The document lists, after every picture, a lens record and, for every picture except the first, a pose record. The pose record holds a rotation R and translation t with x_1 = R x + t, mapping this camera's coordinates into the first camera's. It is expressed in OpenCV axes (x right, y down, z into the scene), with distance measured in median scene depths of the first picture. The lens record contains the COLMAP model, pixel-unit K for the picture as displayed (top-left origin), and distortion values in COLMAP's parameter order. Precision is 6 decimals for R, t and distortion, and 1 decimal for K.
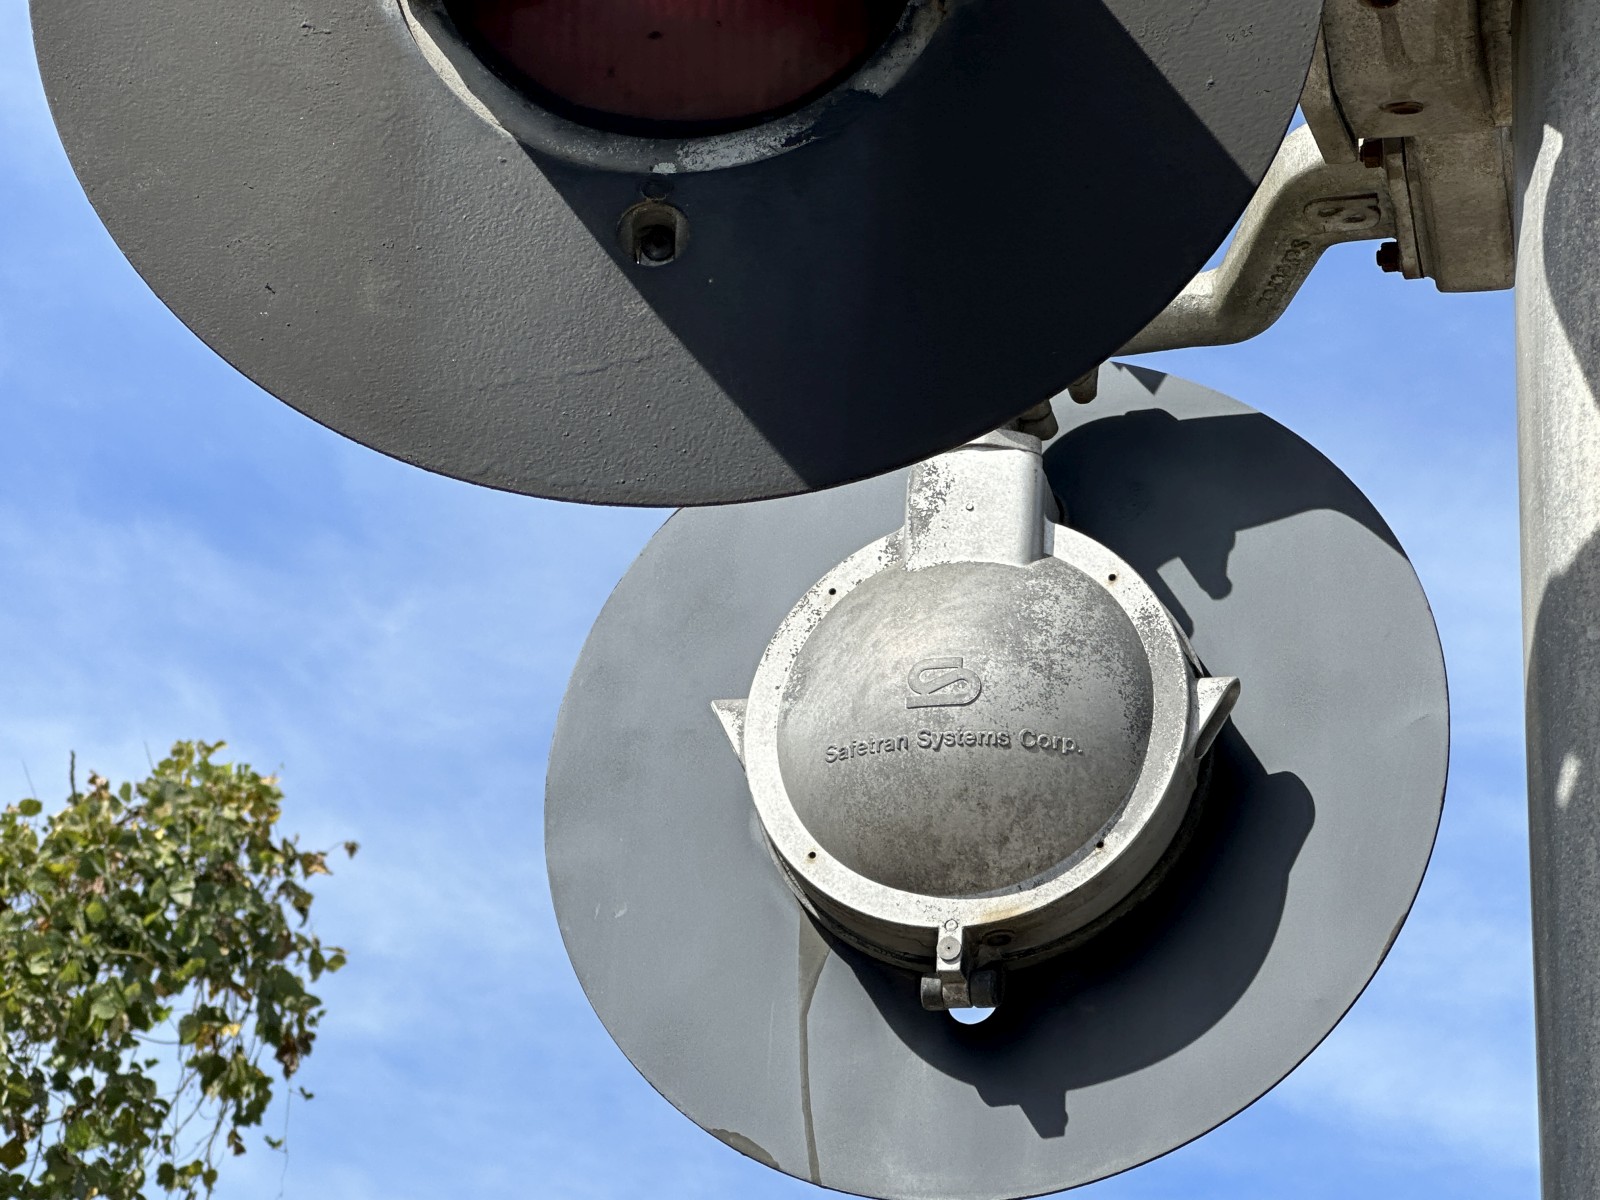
lens RADIAL K [[4205.2, 0, 800.0], [0, 4205.2, 600.0], [0, 0, 1]] dist [-0.077033, 0.779598]
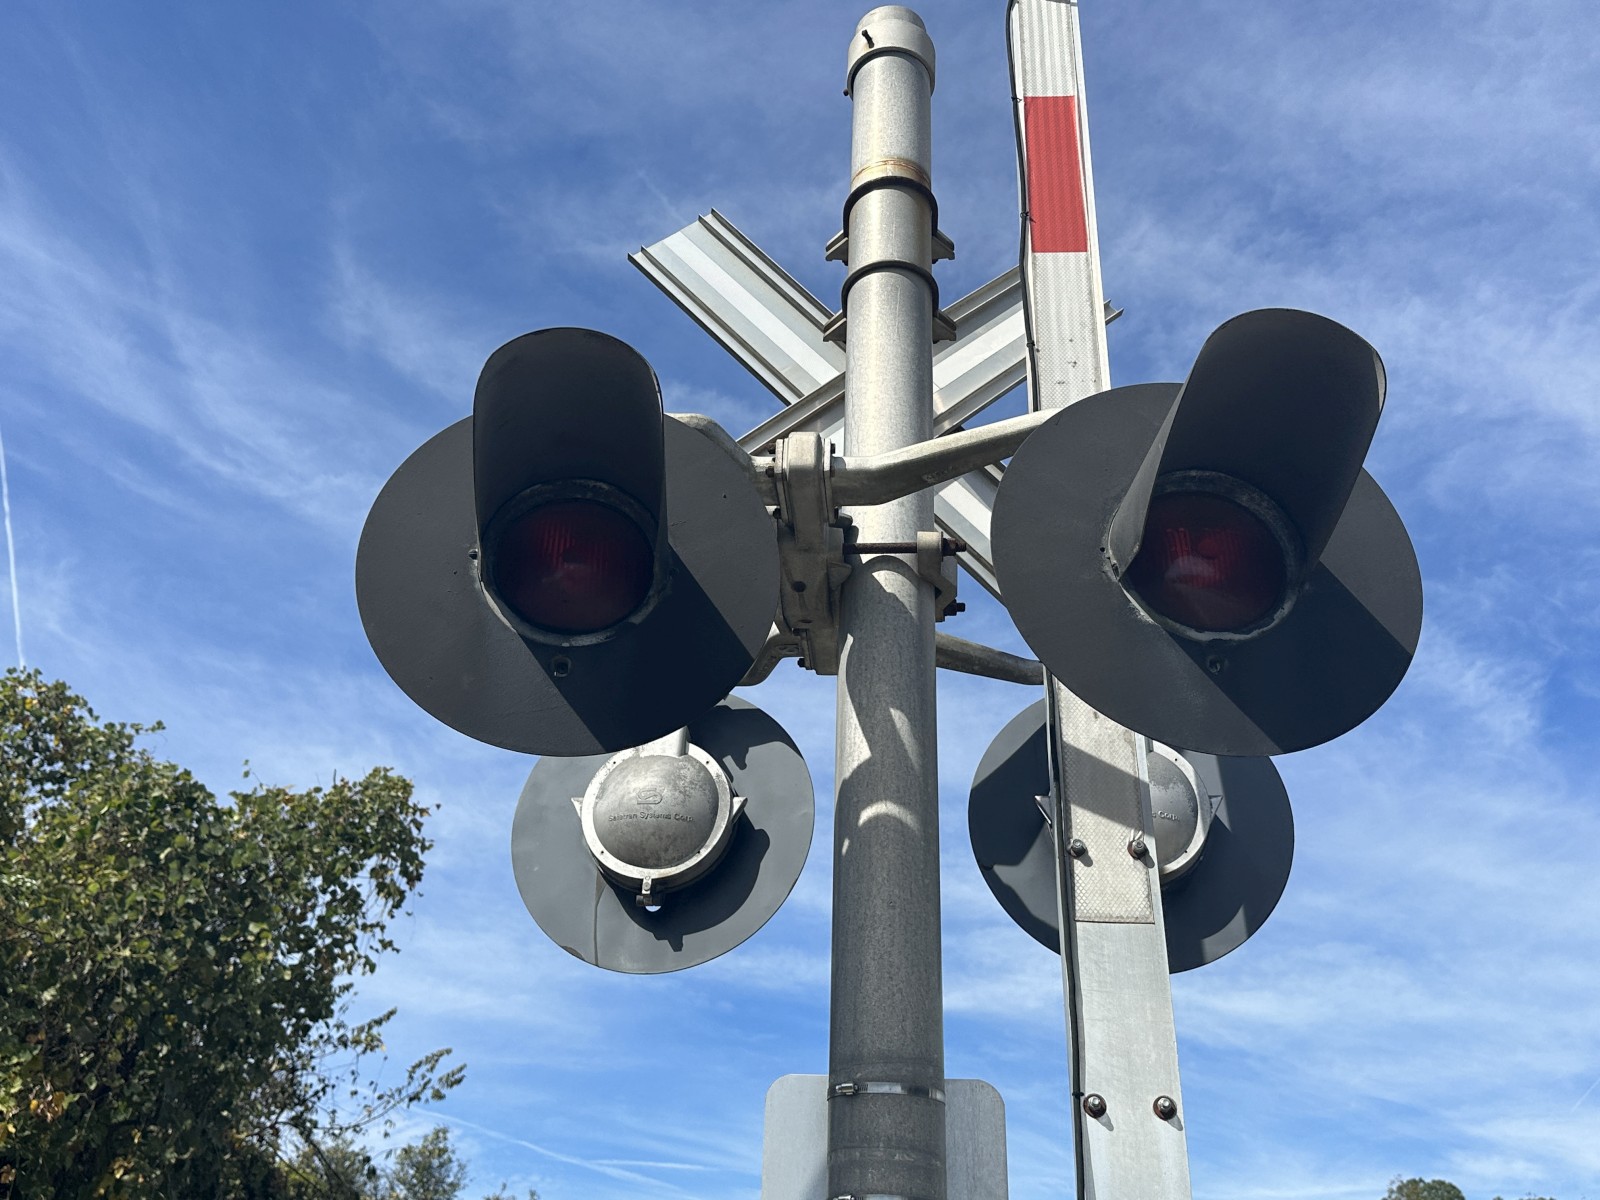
lens RADIAL K [[1531.7, 0, 805.9], [0, 1531.7, 601.0], [0, 0, 1]] dist [0.102997, -0.202653]
pose [[0.991308, 0.049896, 0.121733, 0.004194], [-0.041328, 0.996554, -0.071921, -0.044483], [-0.124902, 0.066265, 0.989954, -0.112740]]
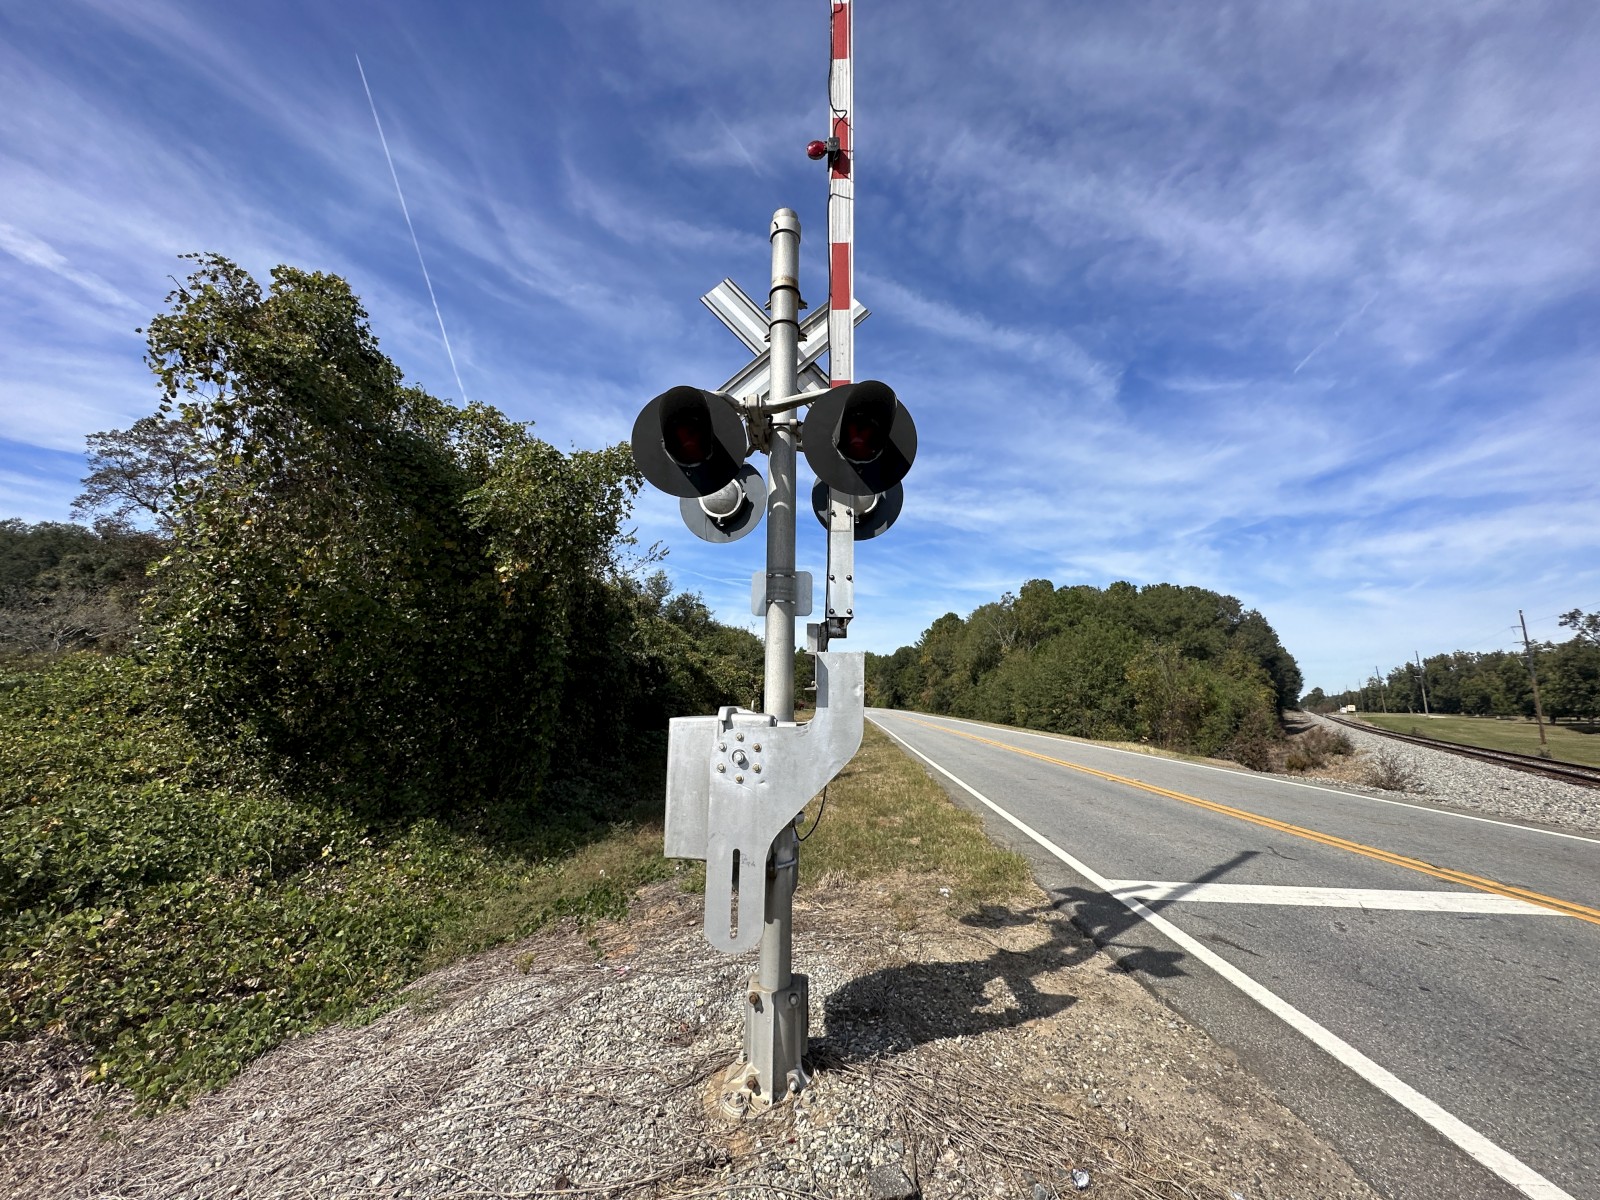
lens RADIAL K [[638.9, 0, 799.1], [0, 638.9, 608.4], [0, 0, 1]] dist [0.000615, 0.000273]
pose [[0.992336, -0.021946, 0.121607, 0.034771], [-0.018025, 0.947870, 0.318147, -0.209596], [-0.122250, -0.317900, 0.940210, -0.562326]]
